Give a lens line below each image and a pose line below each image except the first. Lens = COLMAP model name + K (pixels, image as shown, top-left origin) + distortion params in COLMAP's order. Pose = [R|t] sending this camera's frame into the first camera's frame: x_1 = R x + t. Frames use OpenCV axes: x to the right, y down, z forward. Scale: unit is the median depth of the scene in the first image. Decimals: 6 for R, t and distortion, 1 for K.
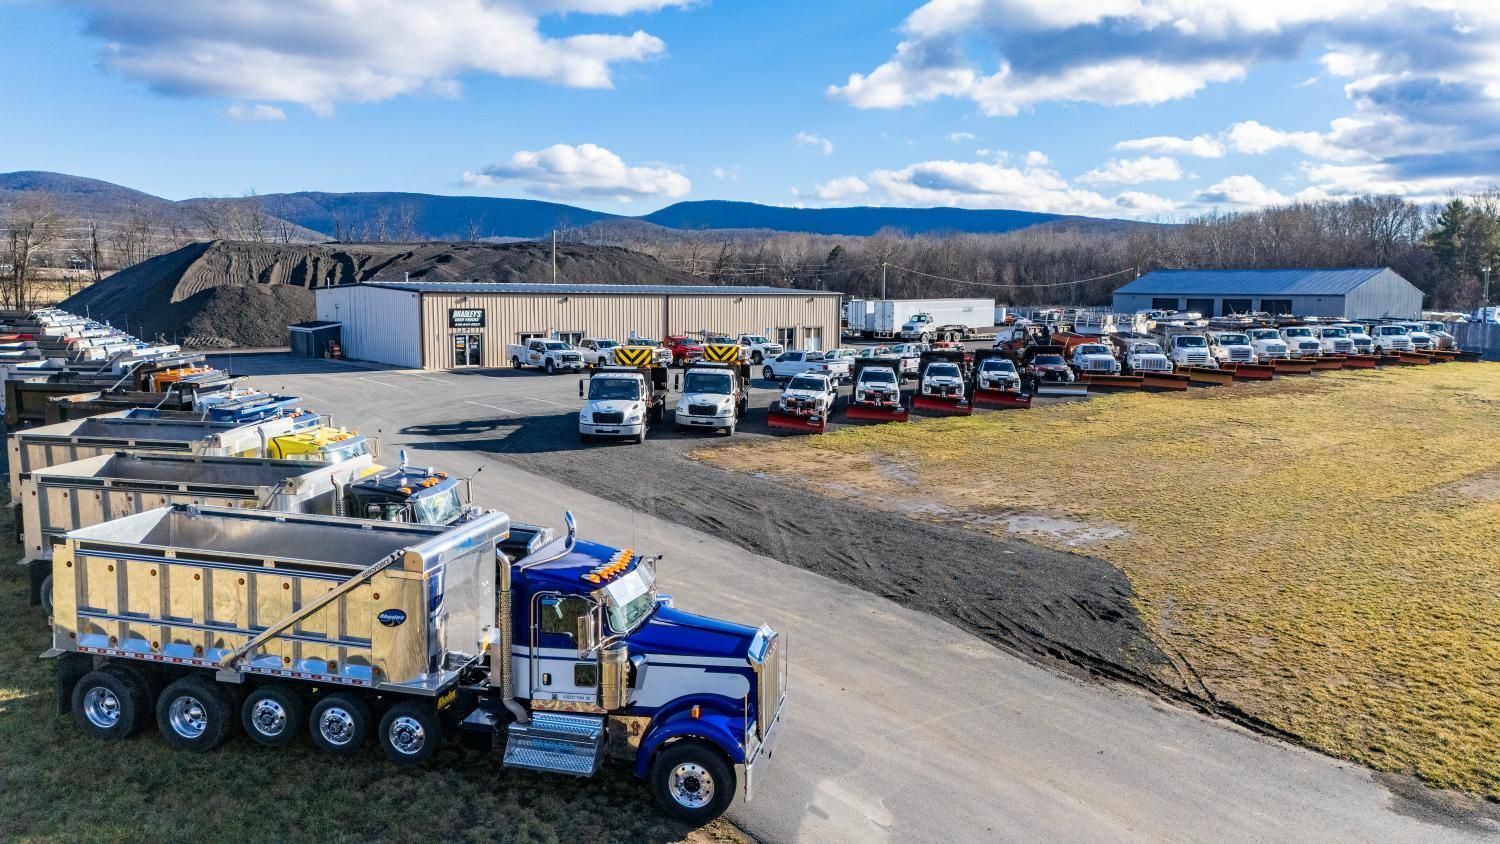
lens RADIAL K [[1089.7, 0, 750.0], [0, 1089.7, 422.0], [0, 0, 1]] dist [0.106987, -0.113349]
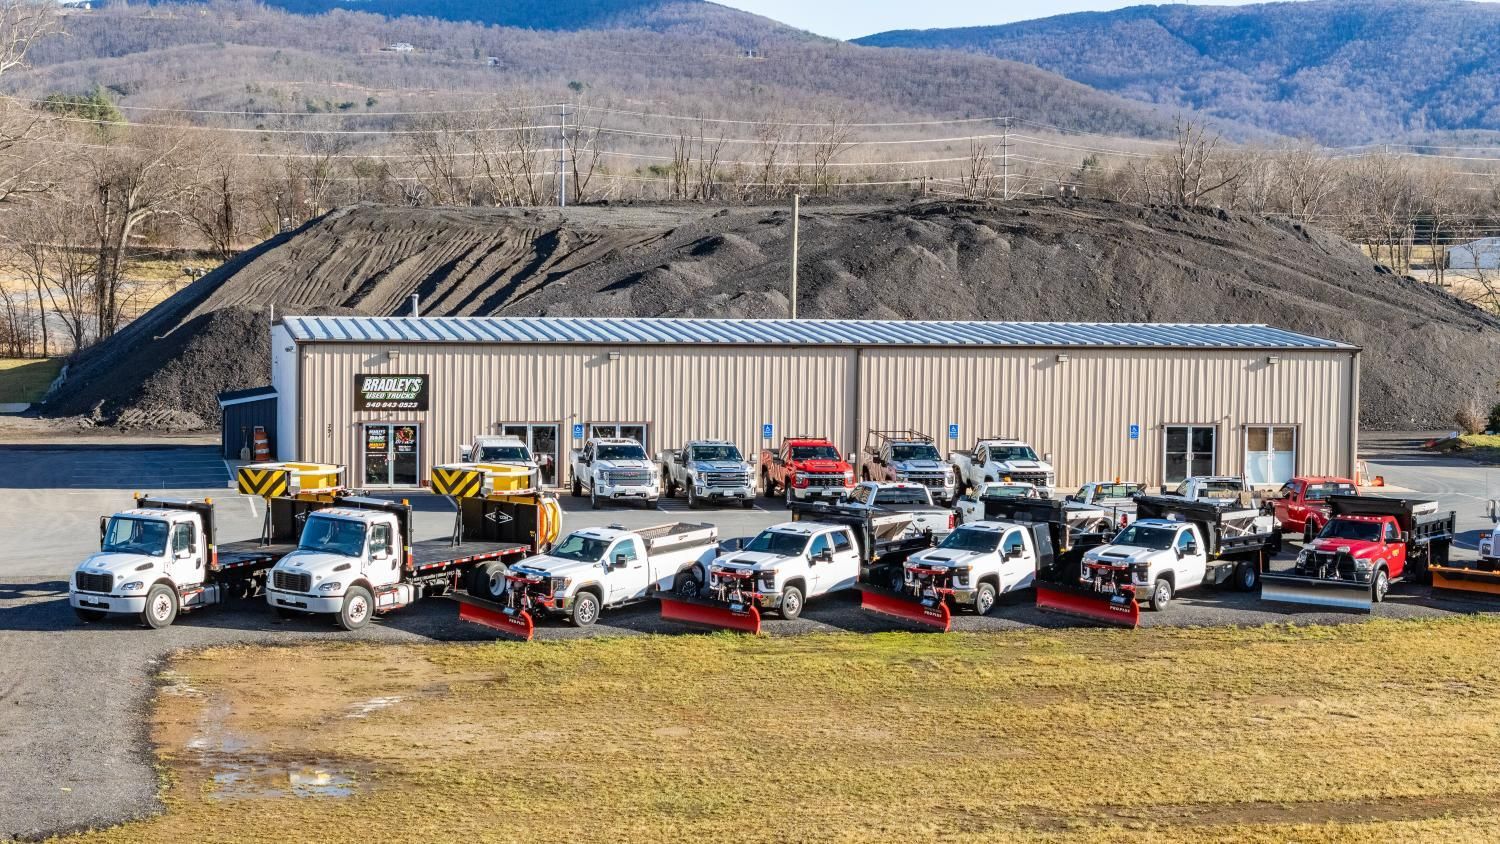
lens RADIAL K [[3180.0, 0, 710.0], [0, 3180.0, 422.9], [0, 0, 1]] dist [-0.189968, 0.672452]
pose [[0.869027, 0.033694, -0.493615, 0.608008], [-0.067593, 0.996409, -0.050985, -0.015024], [0.490125, 0.077673, 0.868185, -0.214566]]
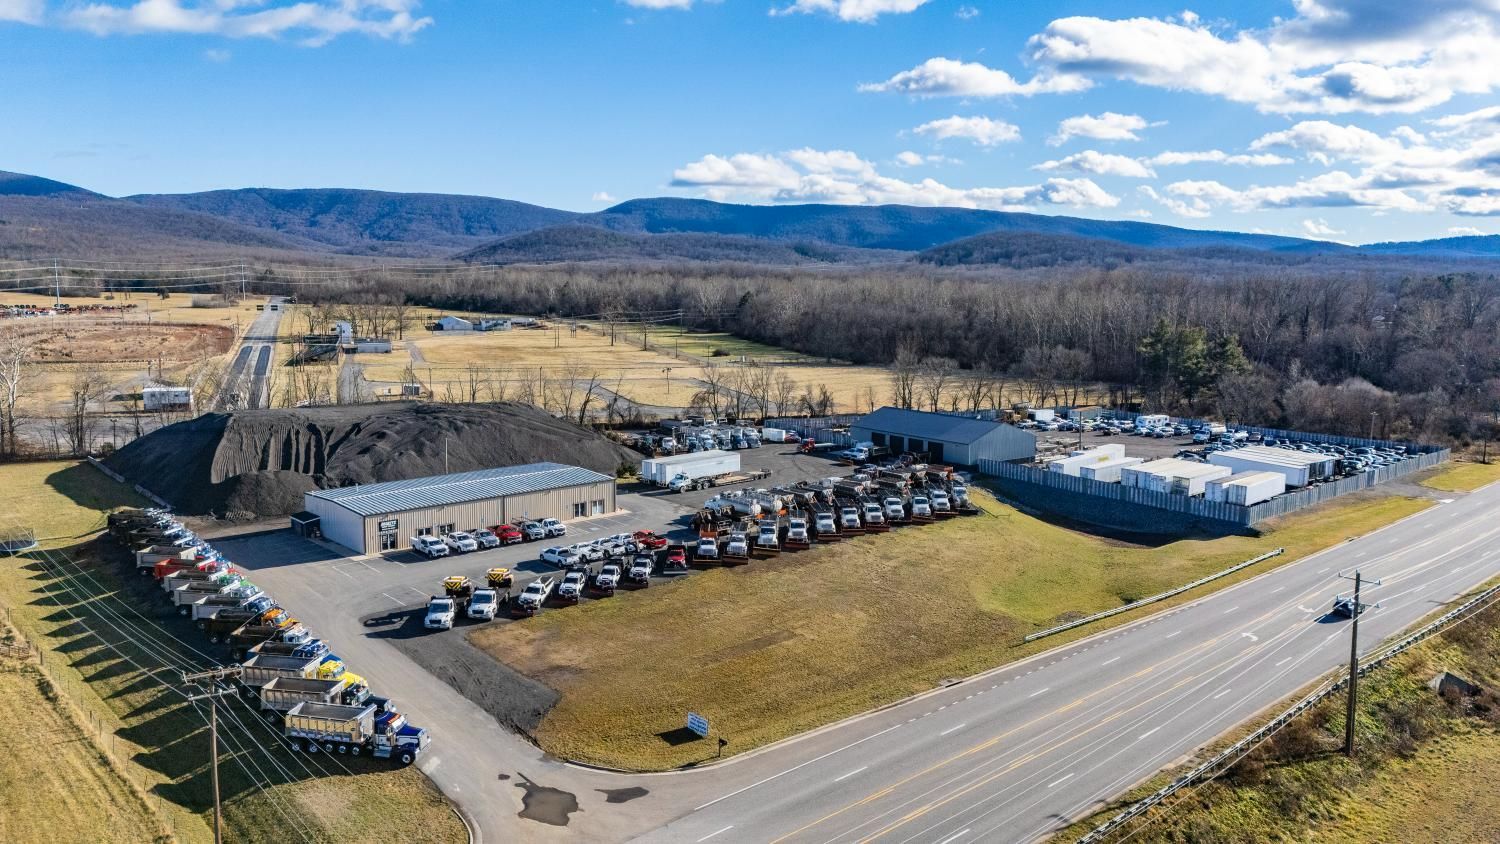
lens RADIAL K [[1089.7, 0, 750.0], [0, 1089.7, 422.0], [0, 0, 1]] dist [0.106987, -0.113349]
pose [[0.999212, -0.003594, 0.039534, 0.299889], [0.003320, 0.999970, 0.007002, -0.288546], [-0.039558, -0.006865, 0.999194, -0.953927]]
